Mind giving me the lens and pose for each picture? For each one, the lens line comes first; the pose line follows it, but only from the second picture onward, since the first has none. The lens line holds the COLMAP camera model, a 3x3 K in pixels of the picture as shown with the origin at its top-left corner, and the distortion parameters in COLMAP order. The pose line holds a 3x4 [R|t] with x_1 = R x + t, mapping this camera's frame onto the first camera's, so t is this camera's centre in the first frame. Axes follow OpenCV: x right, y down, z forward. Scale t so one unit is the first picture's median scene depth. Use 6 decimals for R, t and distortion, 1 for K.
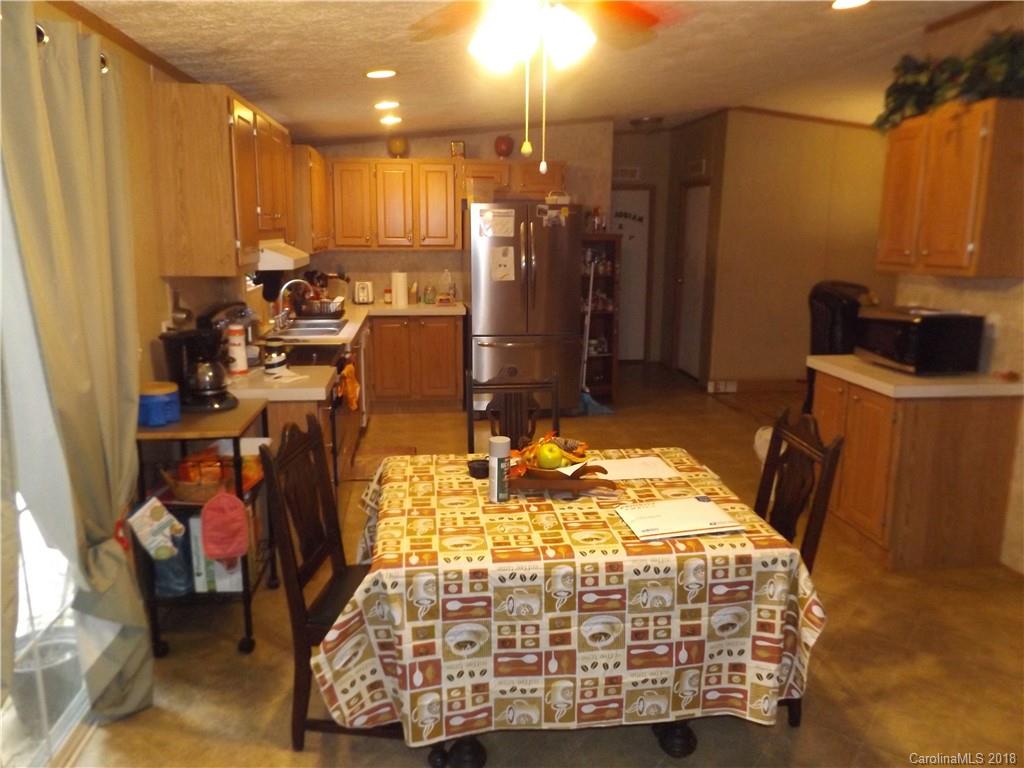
lens RADIAL K [[758.6, 0, 512.0], [0, 758.6, 384.0], [0, 0, 1]] dist [-0.000642, -0.001287]
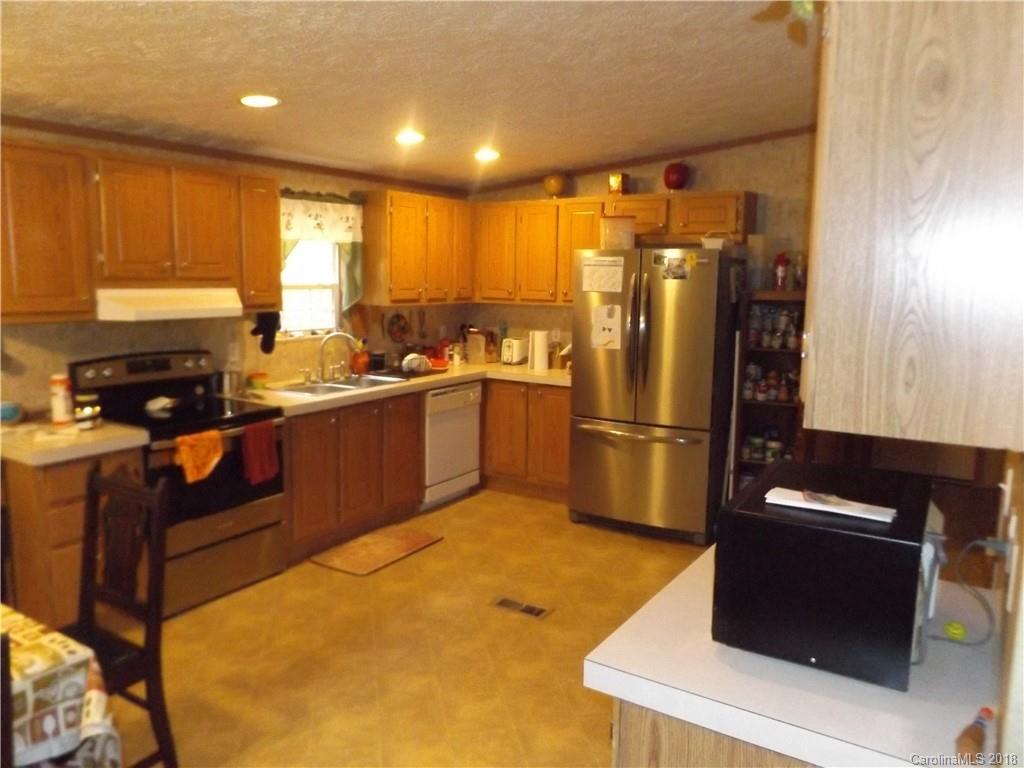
lens RADIAL K [[758.6, 0, 512.0], [0, 758.6, 384.0], [0, 0, 1]] dist [-0.000642, -0.001287]
pose [[0.761918, 0.097345, -0.640316, 0.387317], [-0.138140, 0.990316, -0.013819, -0.073175], [0.632770, 0.098982, 0.767987, 0.335937]]
